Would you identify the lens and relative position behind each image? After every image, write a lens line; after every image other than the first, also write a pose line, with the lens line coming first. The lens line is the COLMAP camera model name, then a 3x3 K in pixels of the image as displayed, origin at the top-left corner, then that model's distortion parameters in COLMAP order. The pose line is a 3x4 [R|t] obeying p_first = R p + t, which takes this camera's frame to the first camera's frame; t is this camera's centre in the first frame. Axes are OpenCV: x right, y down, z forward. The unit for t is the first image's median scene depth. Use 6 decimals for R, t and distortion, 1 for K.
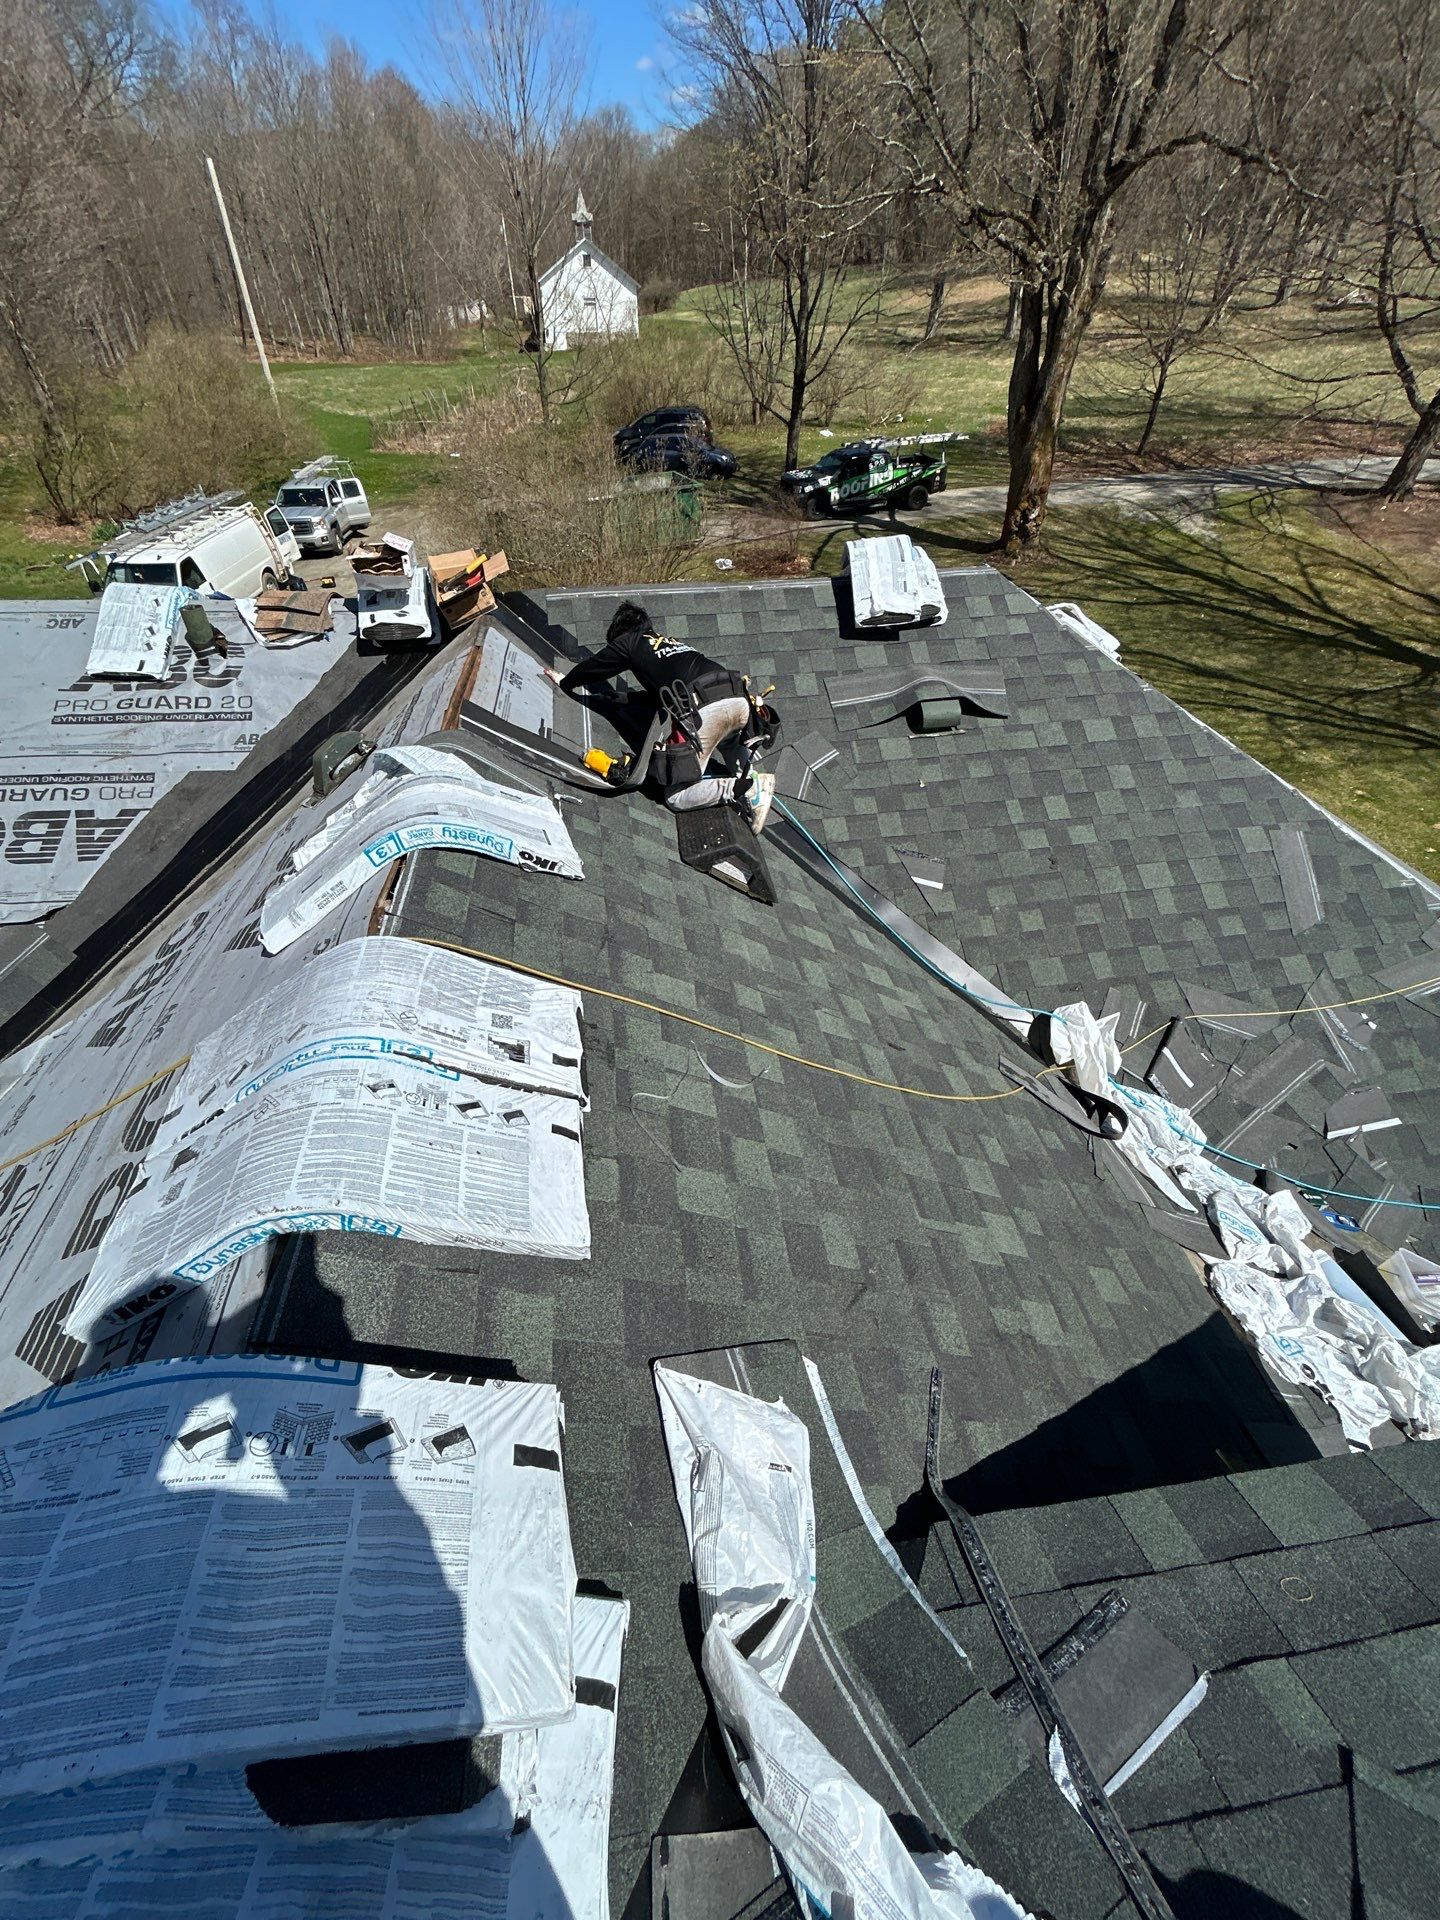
lens RADIAL K [[772.7, 0, 717.8], [0, 772.7, 956.6], [0, 0, 1]] dist [-0.000167, -0.000150]
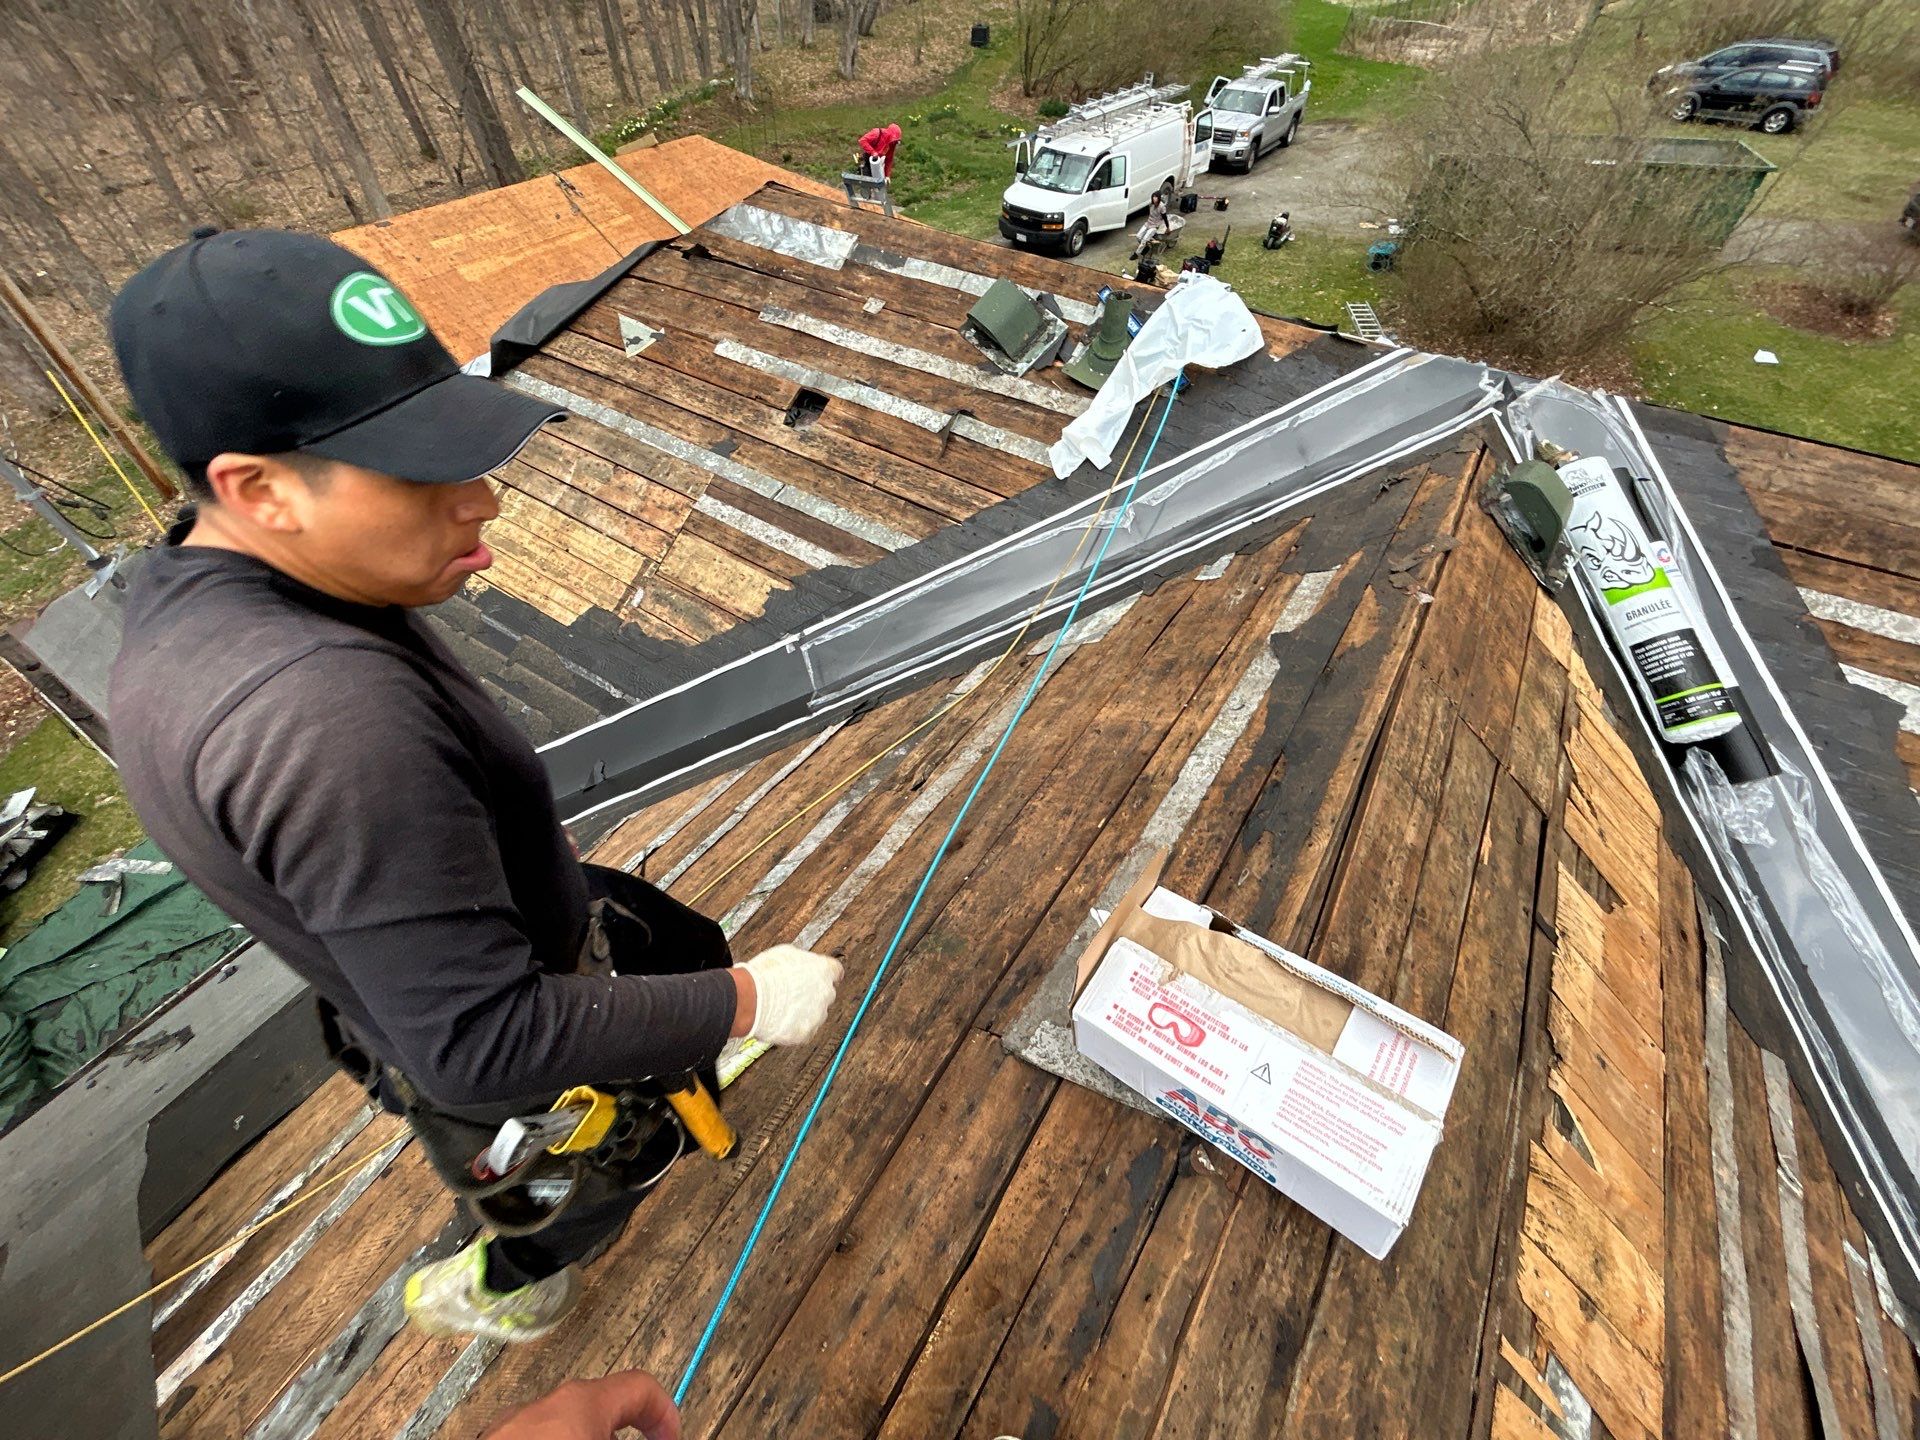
lens RADIAL K [[772.7, 0, 954.5], [0, 772.7, 717.8], [0, 0, 1]] dist [-0.000167, -0.000150]
pose [[0.756360, 0.491715, -0.431434, -0.238225], [-0.428720, 0.870752, 0.240812, -0.188602], [0.494083, 0.002824, 0.869410, 0.204303]]
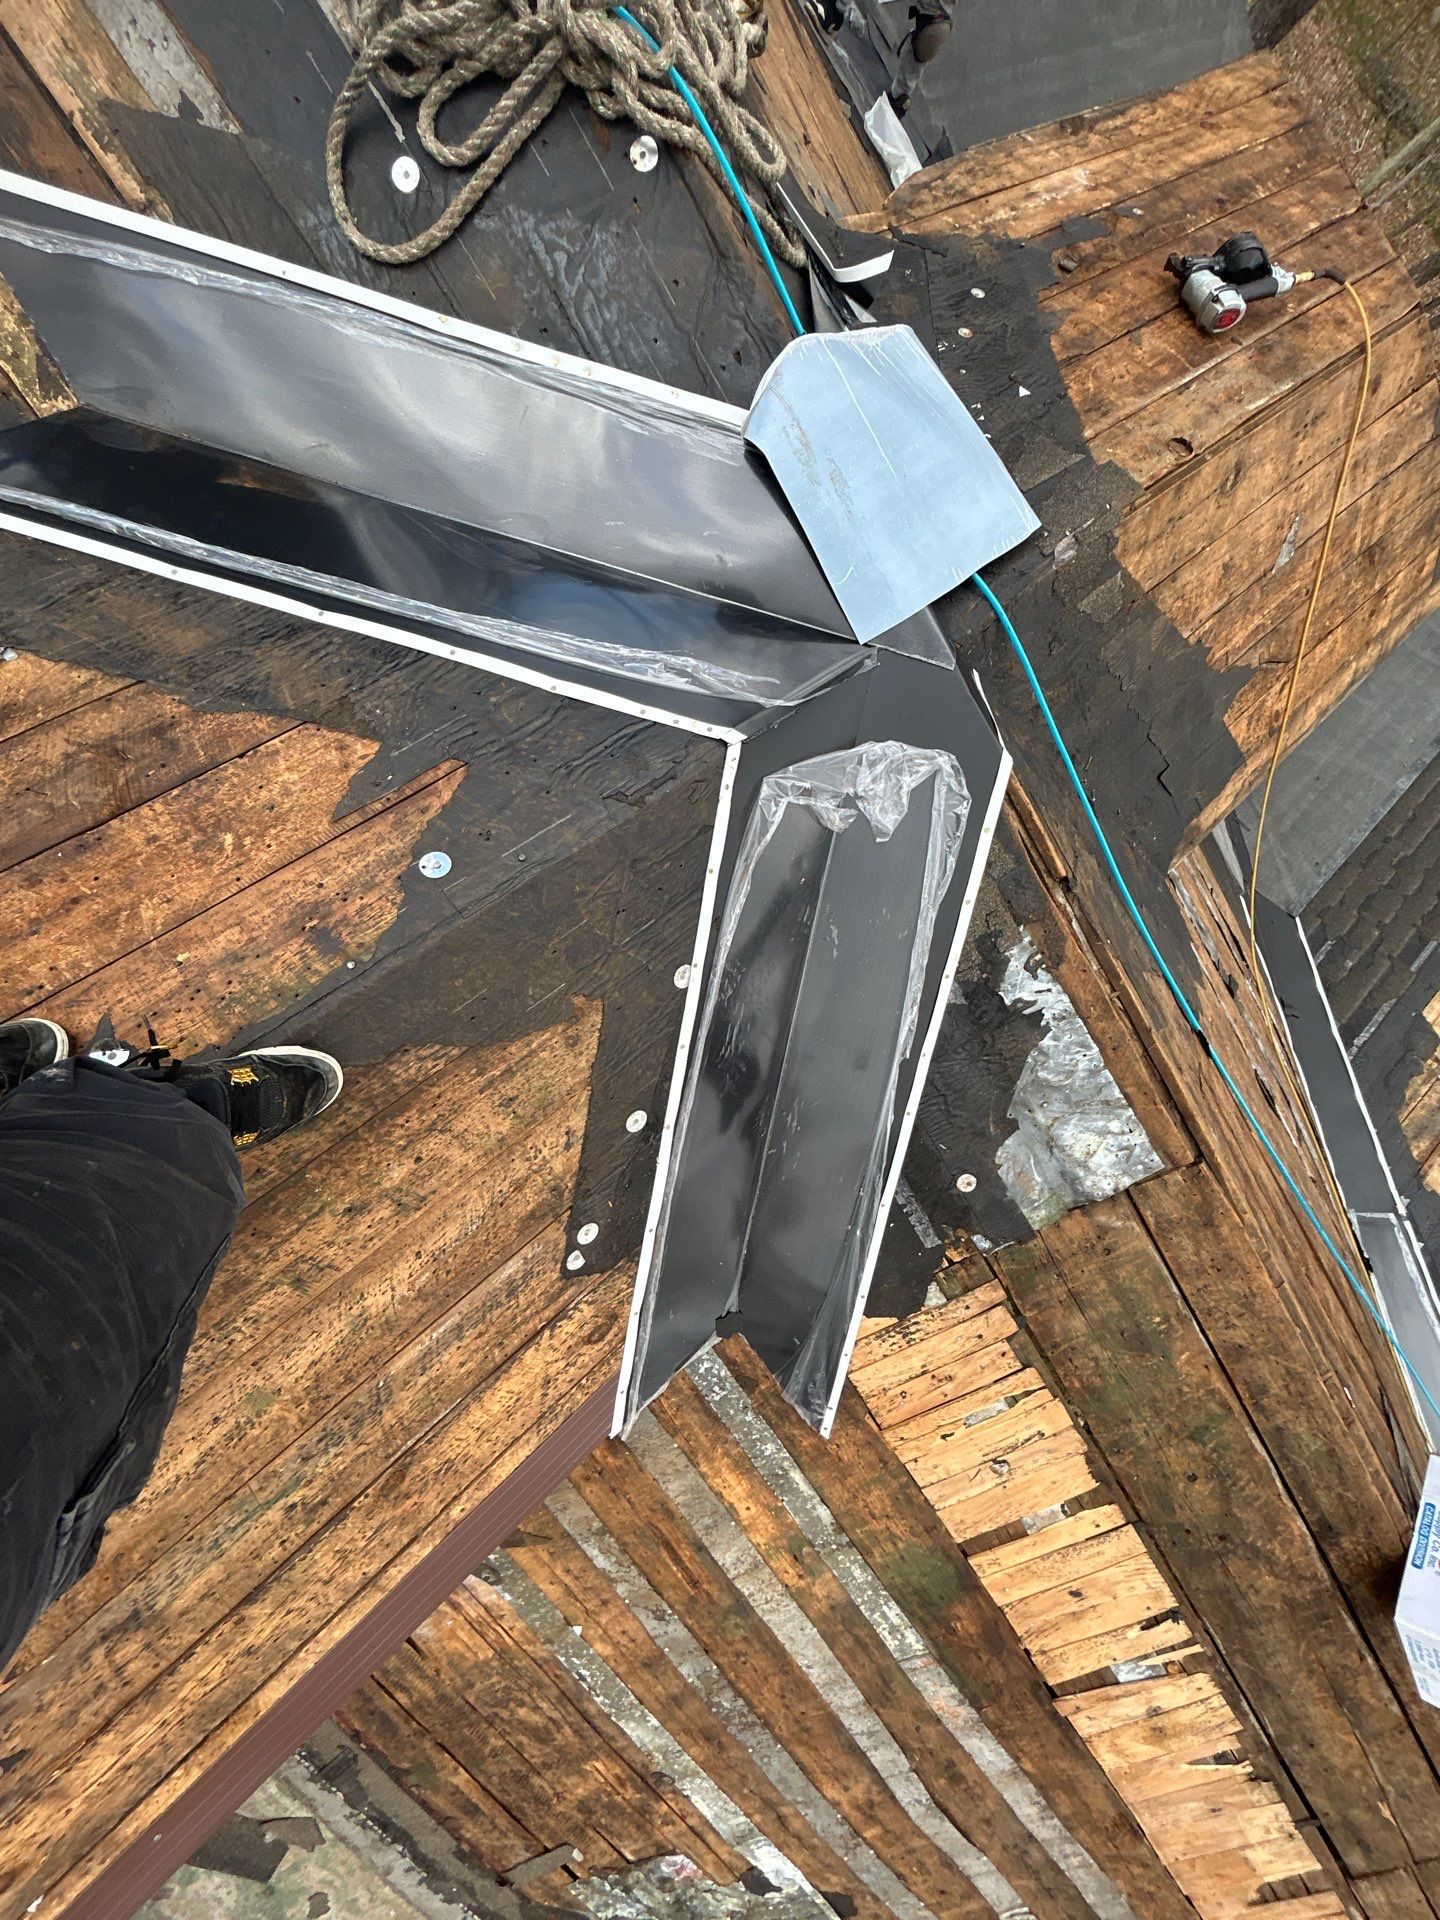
lens RADIAL K [[772.7, 0, 721.1], [0, 772.7, 957.0], [0, 0, 1]] dist [-0.000167, -0.000150]
pose [[-0.806978, 0.445758, -0.387410, 0.151476], [-0.588750, -0.555574, 0.587122, 0.136779], [0.046479, 0.701882, 0.710775, -0.103025]]
